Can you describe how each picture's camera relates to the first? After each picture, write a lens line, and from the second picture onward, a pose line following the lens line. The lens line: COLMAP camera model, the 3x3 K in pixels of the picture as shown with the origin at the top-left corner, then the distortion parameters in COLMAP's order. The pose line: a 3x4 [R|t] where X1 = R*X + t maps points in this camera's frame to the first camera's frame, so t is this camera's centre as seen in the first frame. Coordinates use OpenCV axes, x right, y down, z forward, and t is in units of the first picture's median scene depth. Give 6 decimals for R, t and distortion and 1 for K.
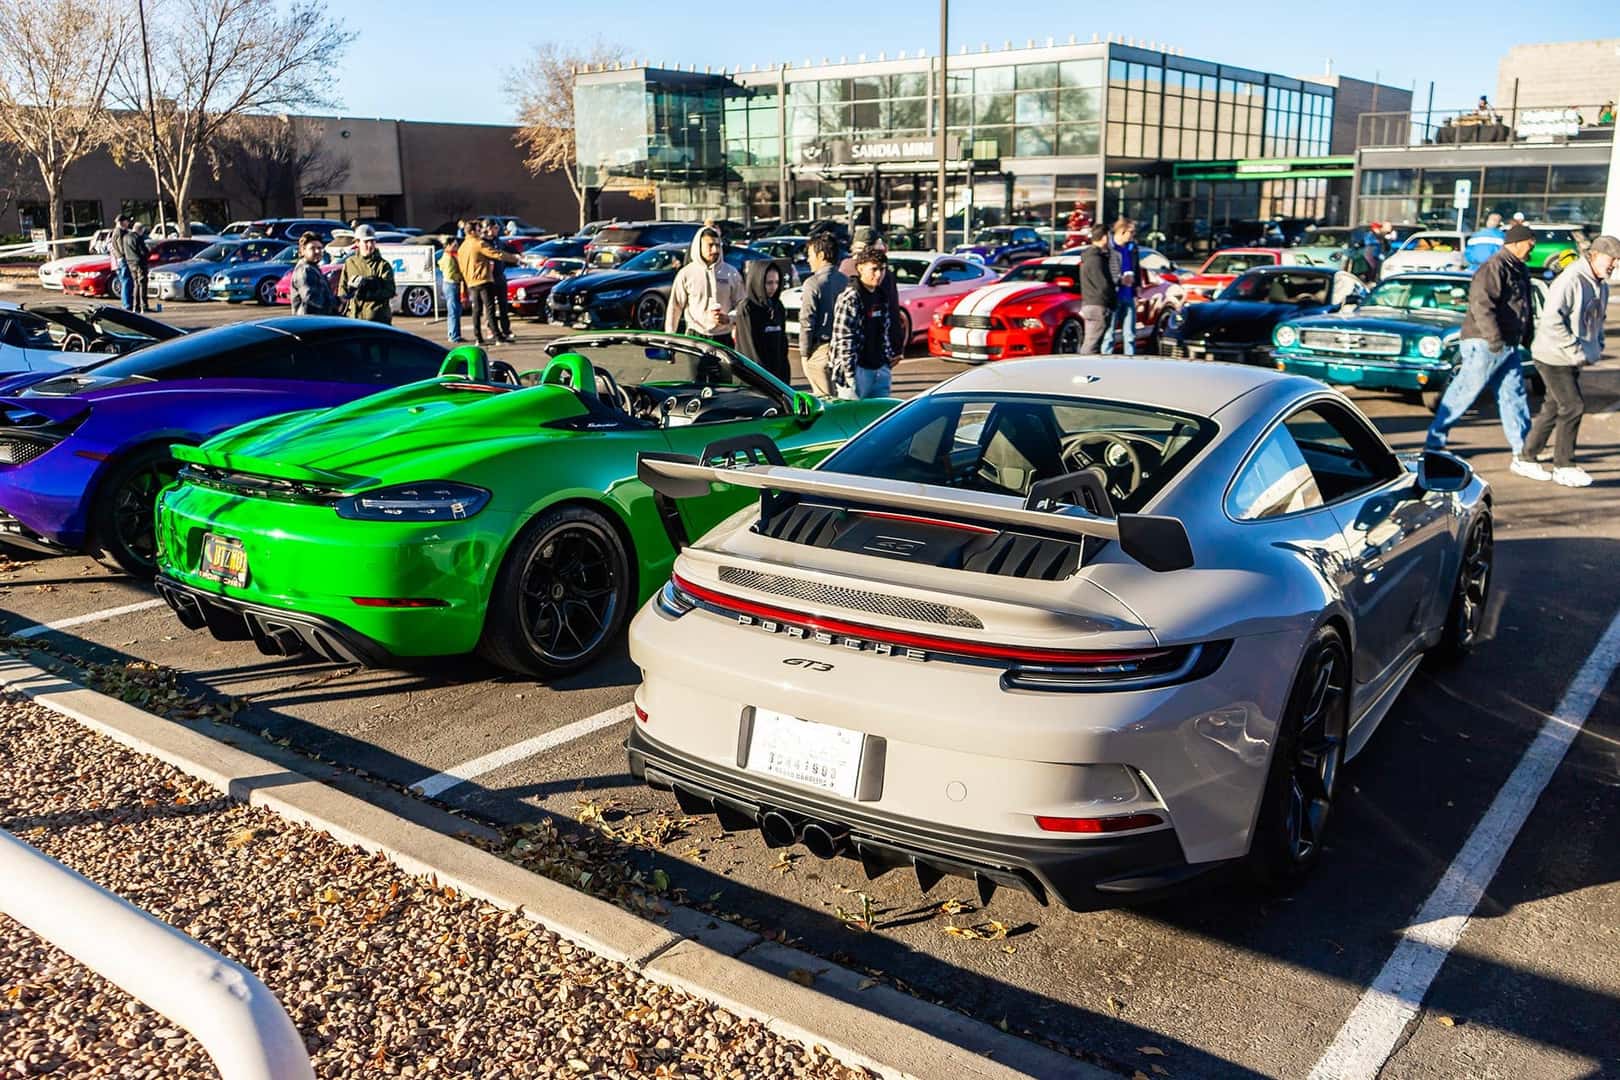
lens RADIAL K [[1385.0, 0, 810.0], [0, 1385.0, 540.0], [0, 0, 1]] dist [-0.016993, -0.000061]
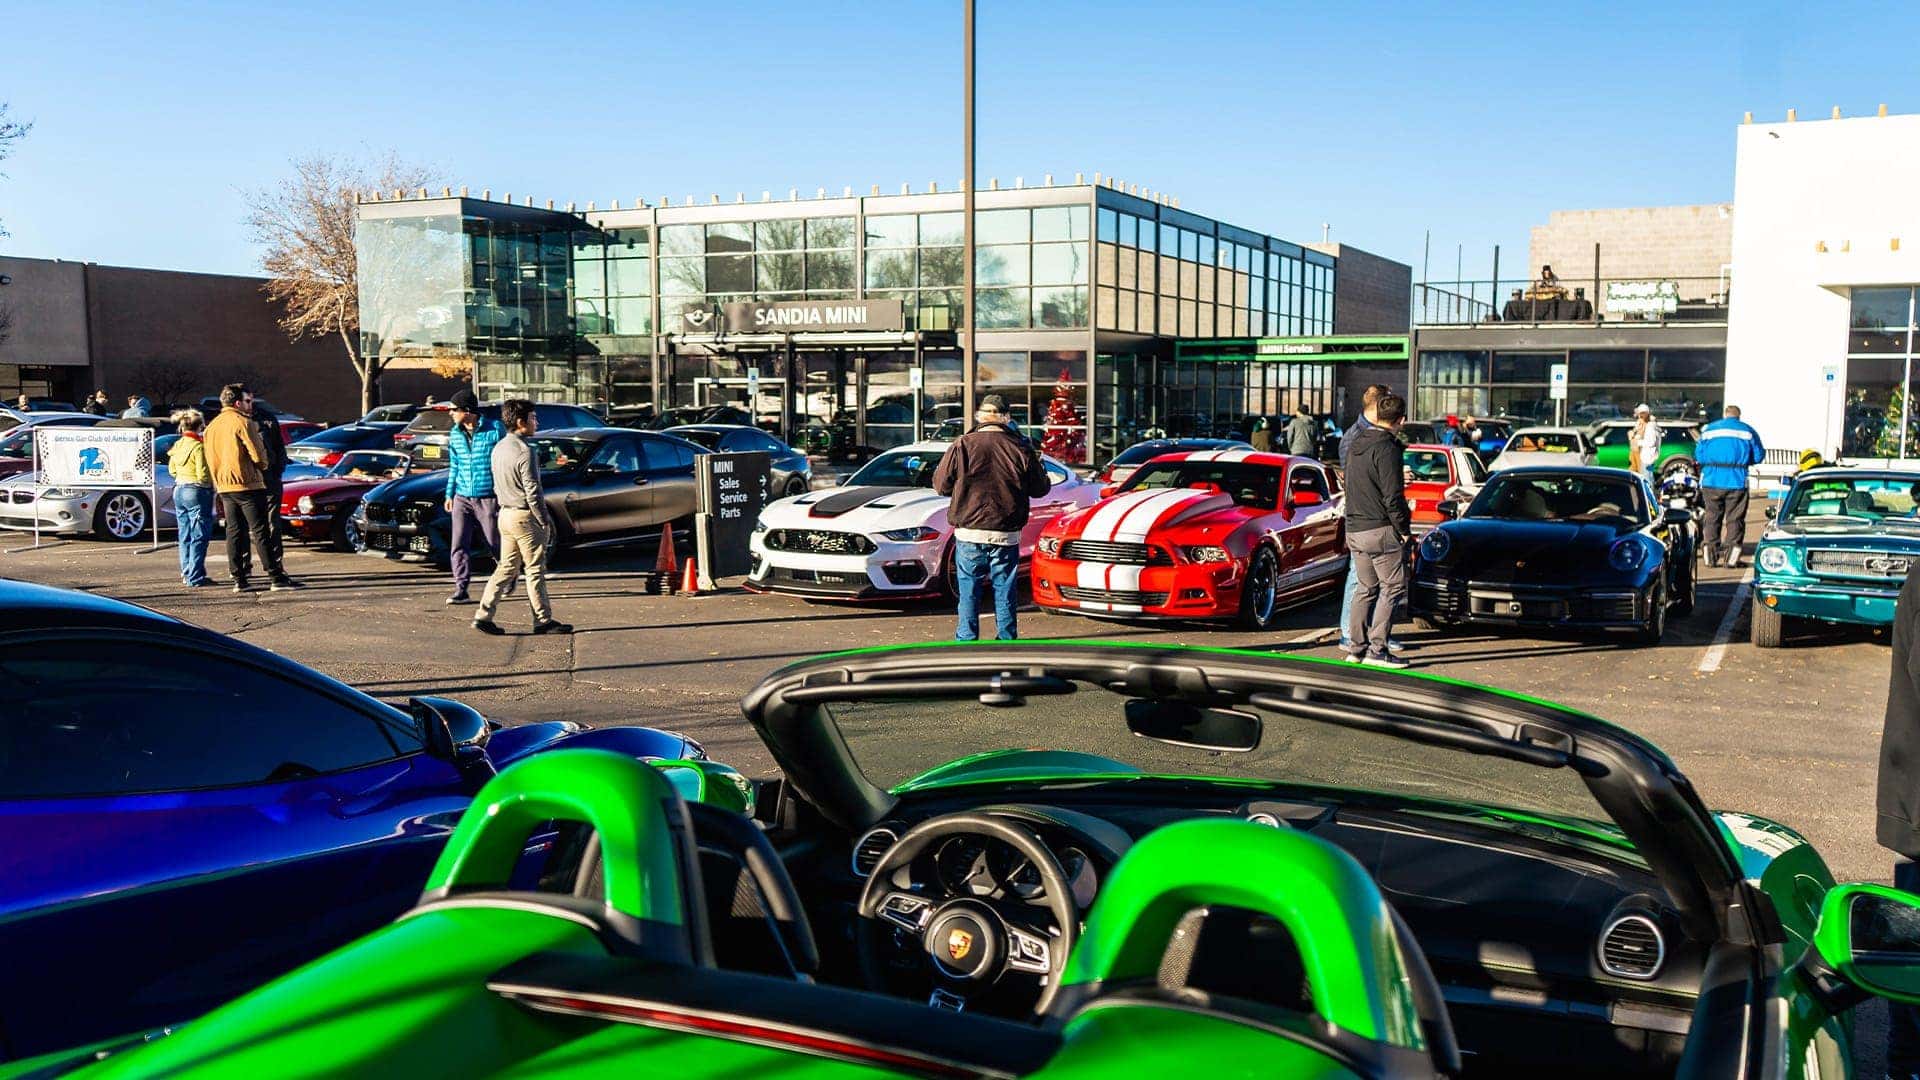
lens RADIAL K [[1634.4, 0, 960.4], [0, 1634.4, 578.8], [0, 0, 1]] dist [-0.000416, 0.005066]
pose [[0.977558, -0.007269, 0.210543, -0.047915], [0.034737, 0.991286, -0.127062, -0.026197], [-0.207784, 0.131524, 0.969292, 0.145576]]
